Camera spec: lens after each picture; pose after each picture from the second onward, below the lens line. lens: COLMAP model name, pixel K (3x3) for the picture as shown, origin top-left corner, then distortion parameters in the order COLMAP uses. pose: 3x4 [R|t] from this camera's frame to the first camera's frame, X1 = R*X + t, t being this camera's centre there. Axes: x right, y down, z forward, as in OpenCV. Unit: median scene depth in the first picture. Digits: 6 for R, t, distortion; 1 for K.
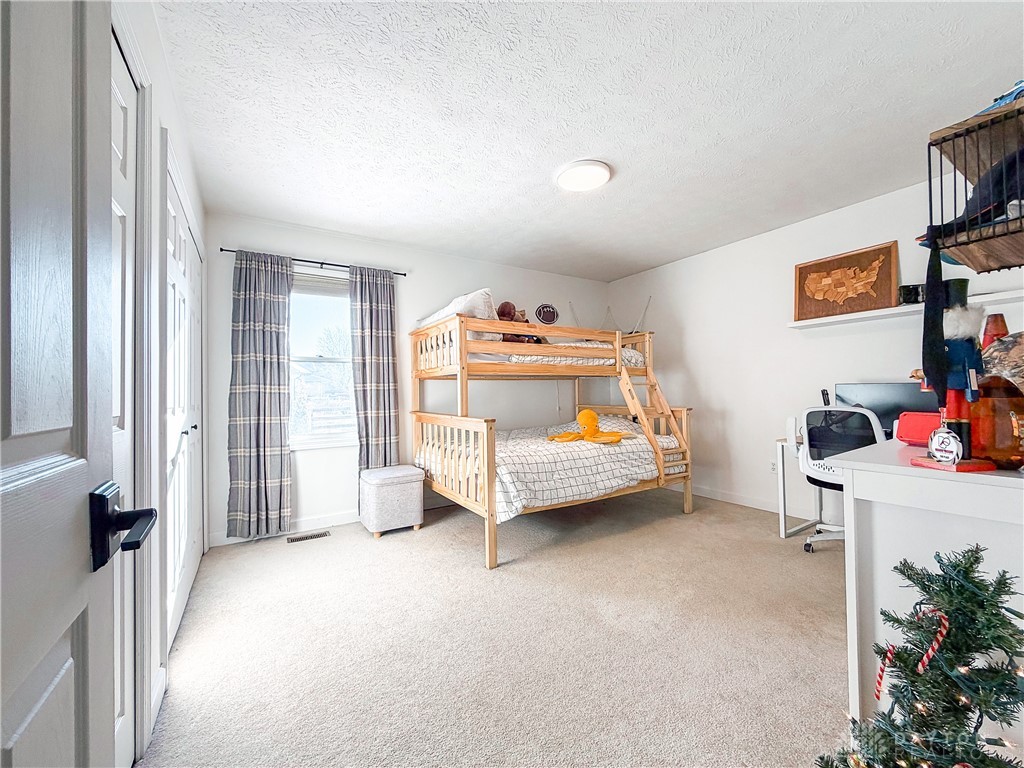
lens RADIAL K [[404.9, 0, 512.0], [0, 404.9, 384.0], [0, 0, 1]] dist [-0.000308, -0.000158]
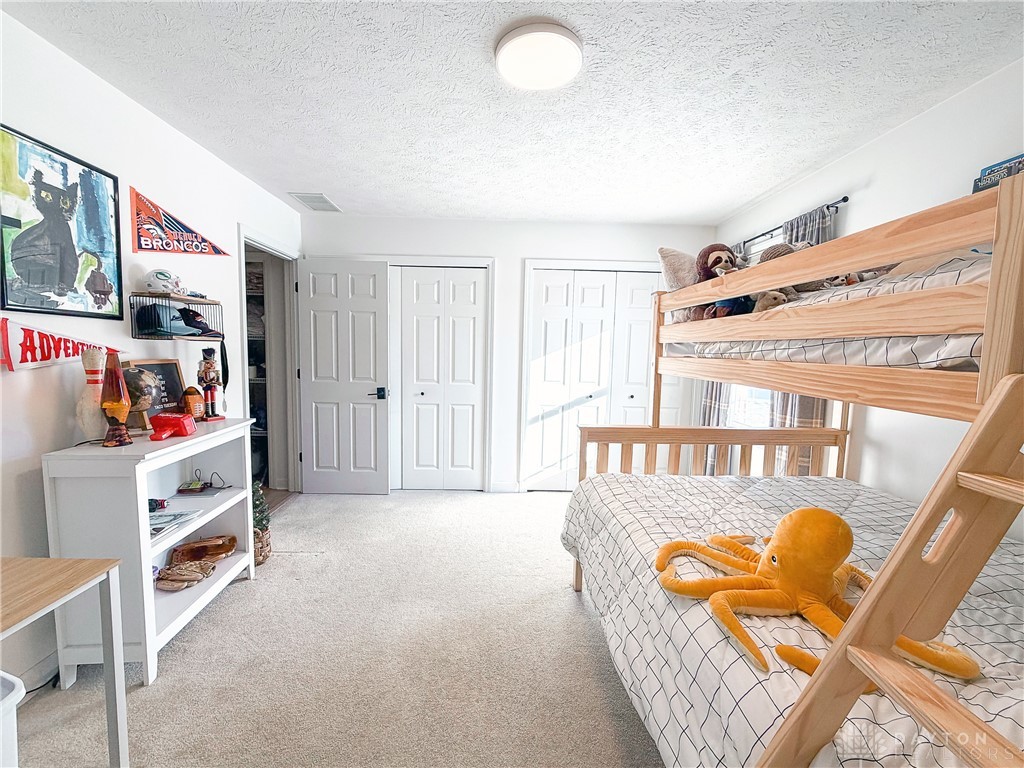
lens RADIAL K [[404.9, 0, 512.0], [0, 404.9, 384.0], [0, 0, 1]] dist [-0.000308, -0.000158]
pose [[-0.512395, 0.080858, -0.854934, 0.544359], [0.005661, 0.995854, 0.090792, -0.060378], [0.858731, 0.041682, -0.510729, 0.957451]]
